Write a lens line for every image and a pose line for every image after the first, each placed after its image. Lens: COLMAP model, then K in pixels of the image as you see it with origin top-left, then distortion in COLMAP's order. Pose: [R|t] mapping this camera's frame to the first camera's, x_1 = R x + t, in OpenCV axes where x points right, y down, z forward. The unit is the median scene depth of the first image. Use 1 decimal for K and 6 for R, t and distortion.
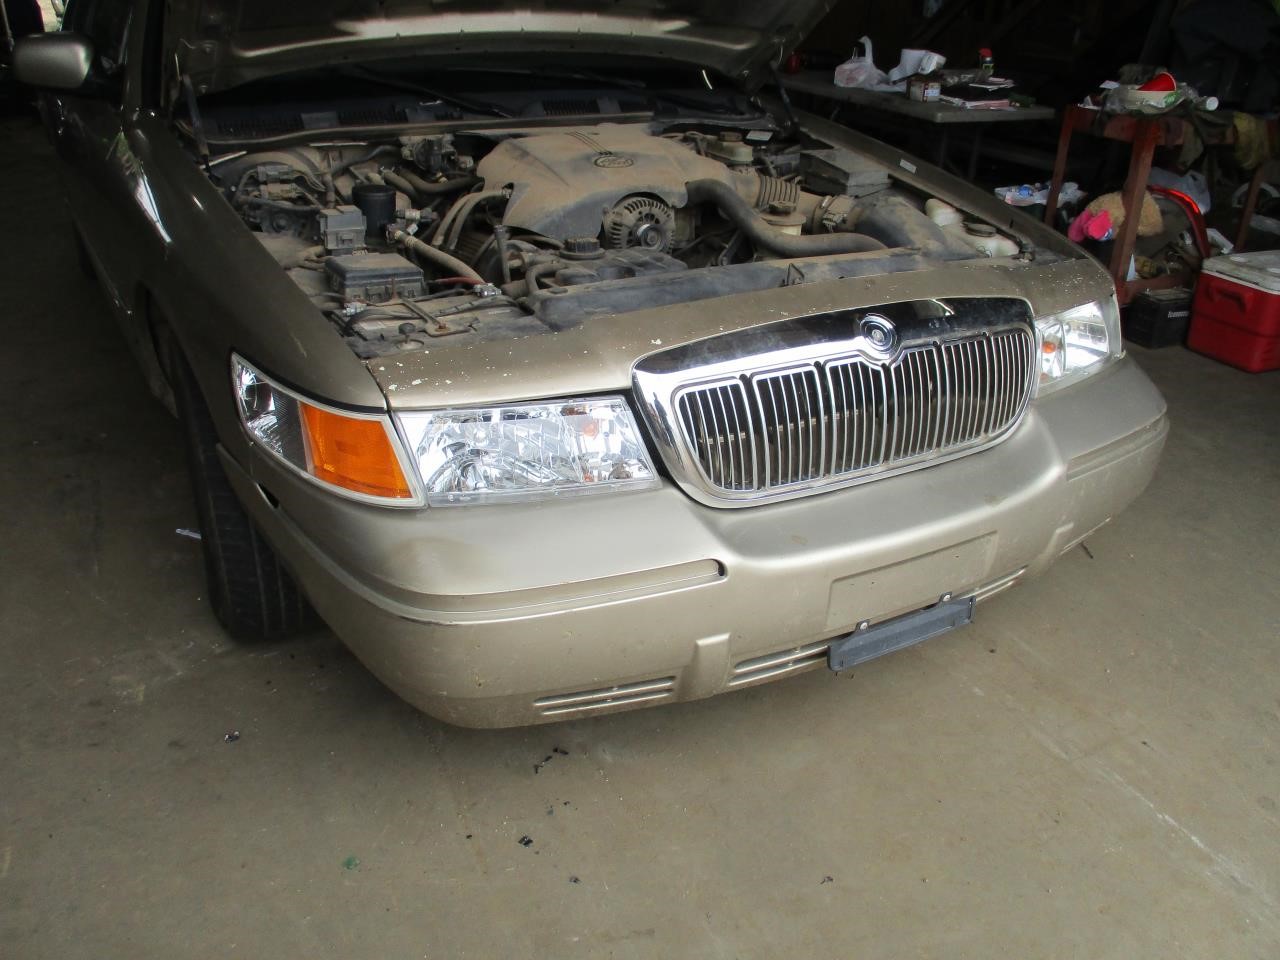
lens RADIAL K [[1075.4, 0, 665.2], [0, 1075.4, 483.2], [0, 0, 1]] dist [-0.068278, 0.011829]
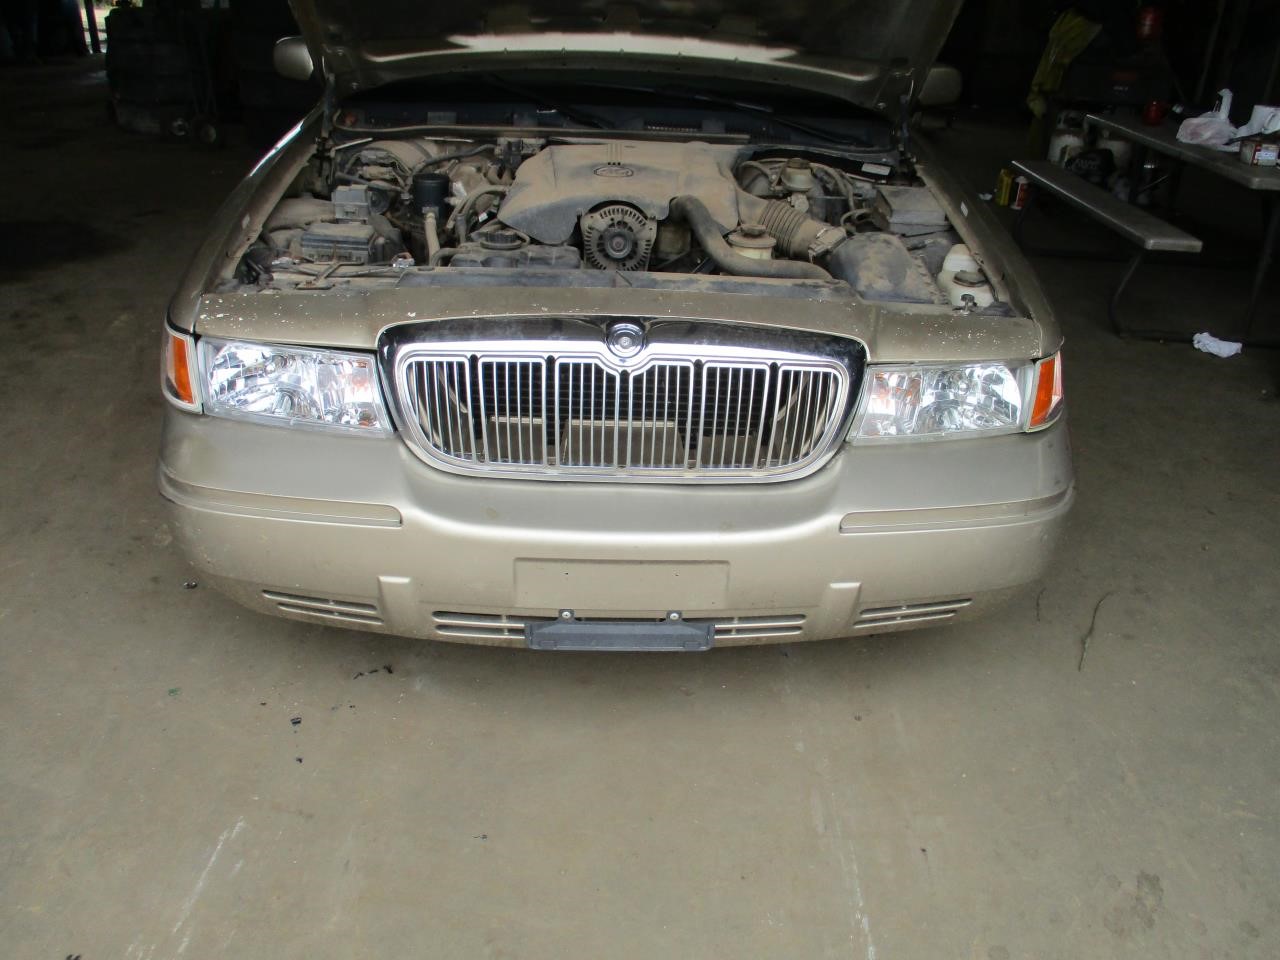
lens RADIAL K [[1075.4, 0, 665.2], [0, 1075.4, 483.2], [0, 0, 1]] dist [-0.068278, 0.011829]
pose [[0.886206, 0.204876, -0.415530, 0.520649], [-0.216570, 0.976075, 0.019370, -0.025611], [0.409557, 0.072826, 0.909373, 0.060645]]
